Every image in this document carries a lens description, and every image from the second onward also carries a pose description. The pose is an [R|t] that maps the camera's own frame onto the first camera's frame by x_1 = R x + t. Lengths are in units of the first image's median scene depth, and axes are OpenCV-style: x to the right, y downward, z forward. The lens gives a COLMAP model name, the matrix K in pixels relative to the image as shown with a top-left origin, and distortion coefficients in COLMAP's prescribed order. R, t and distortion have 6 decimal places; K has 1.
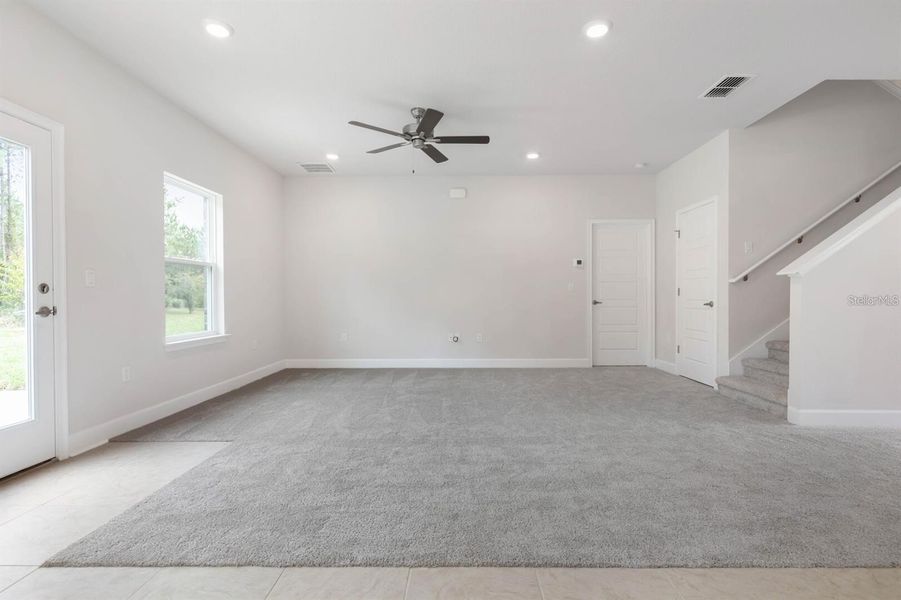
lens RADIAL K [[430.9, 0, 450.5], [0, 430.9, 300.0], [0, 0, 1]] dist [0.001588, 0.000122]
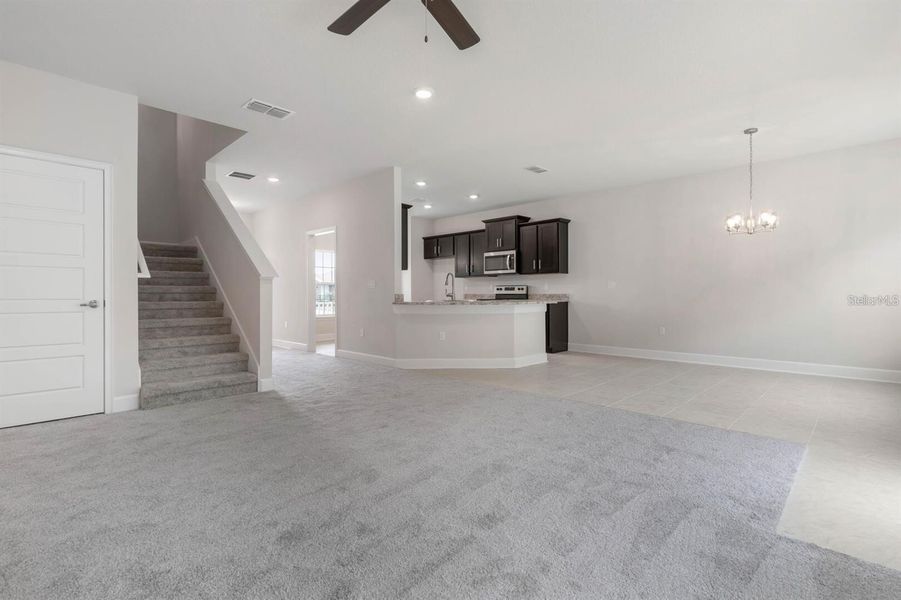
lens RADIAL K [[430.9, 0, 450.5], [0, 430.9, 300.0], [0, 0, 1]] dist [0.001588, 0.000122]
pose [[-0.719799, -0.008579, 0.694130, -0.394531], [0.003479, 0.999866, 0.015966, -0.008367], [-0.694174, 0.013907, -0.719673, 1.185905]]
